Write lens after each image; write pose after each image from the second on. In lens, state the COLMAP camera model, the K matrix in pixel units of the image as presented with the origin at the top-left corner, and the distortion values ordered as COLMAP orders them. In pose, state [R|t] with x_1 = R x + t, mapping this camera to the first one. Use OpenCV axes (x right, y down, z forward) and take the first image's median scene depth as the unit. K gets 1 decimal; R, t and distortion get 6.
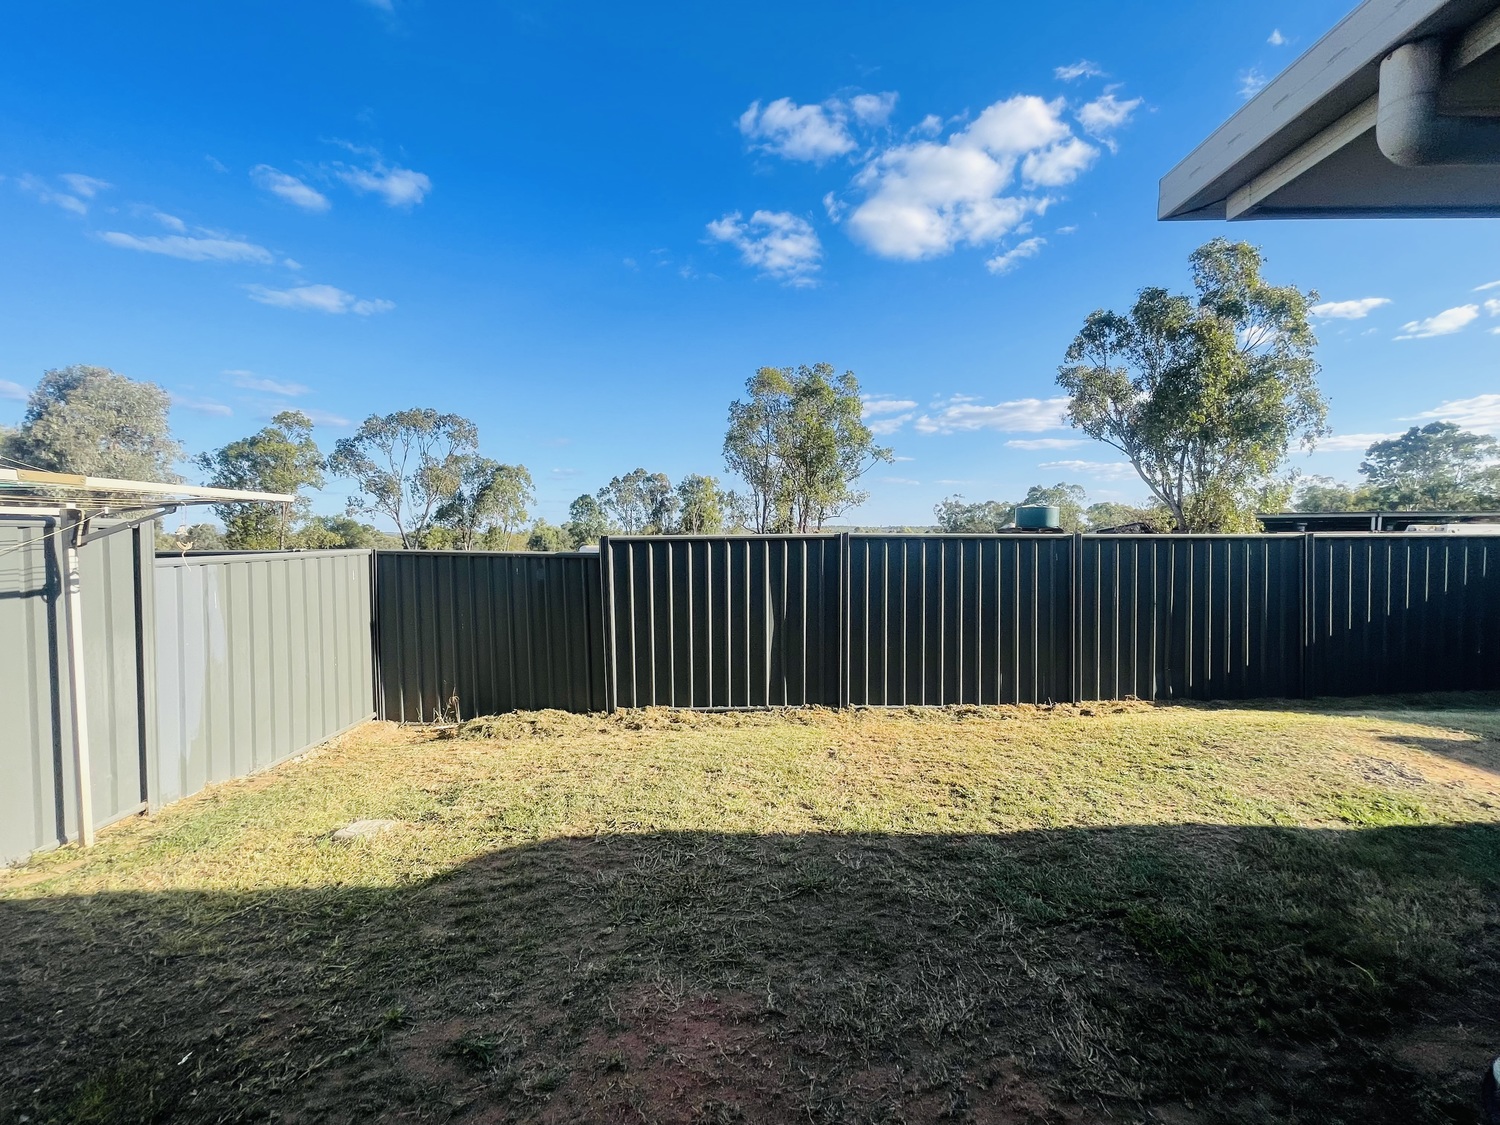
lens RADIAL K [[594.7, 0, 747.1], [0, 594.7, 555.3], [0, 0, 1]] dist [-0.000389, 0.000094]
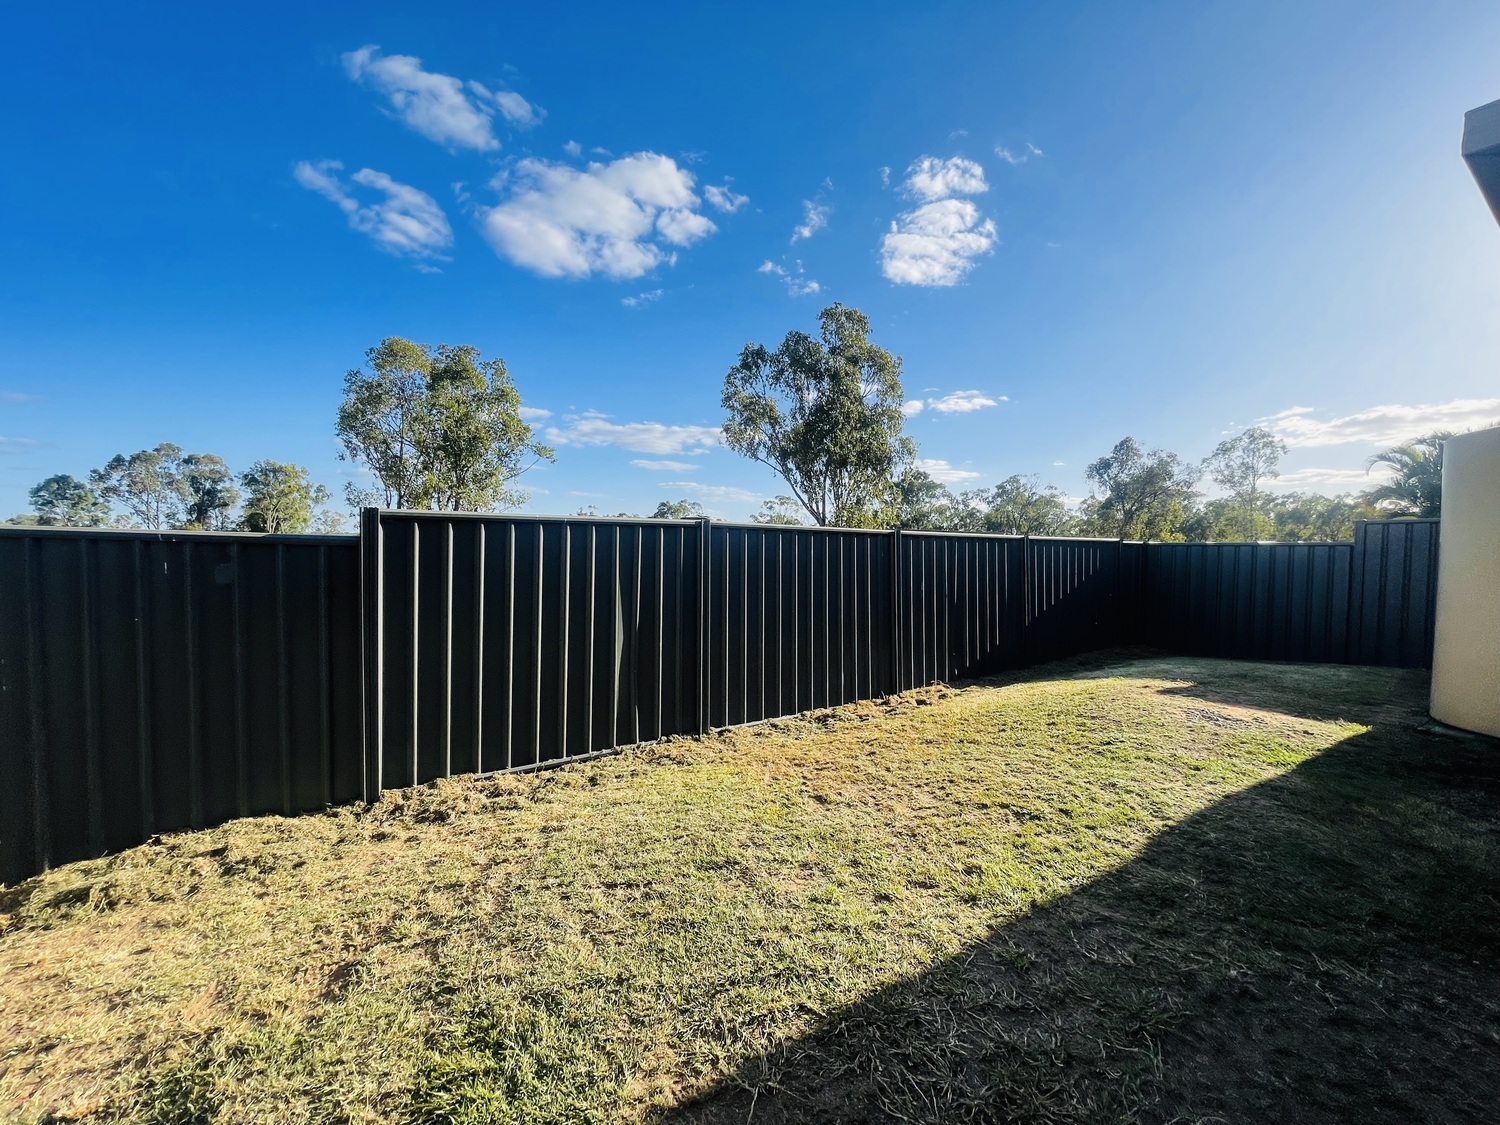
lens RADIAL K [[599.2, 0, 731.1], [0, 599.2, 564.9], [0, 0, 1]] dist [-0.001193, 0.000500]
pose [[0.841142, -0.004245, 0.540798, -0.251732], [0.006005, 0.999981, -0.001491, 0.025861], [-0.540782, 0.004501, 0.841151, 0.287899]]
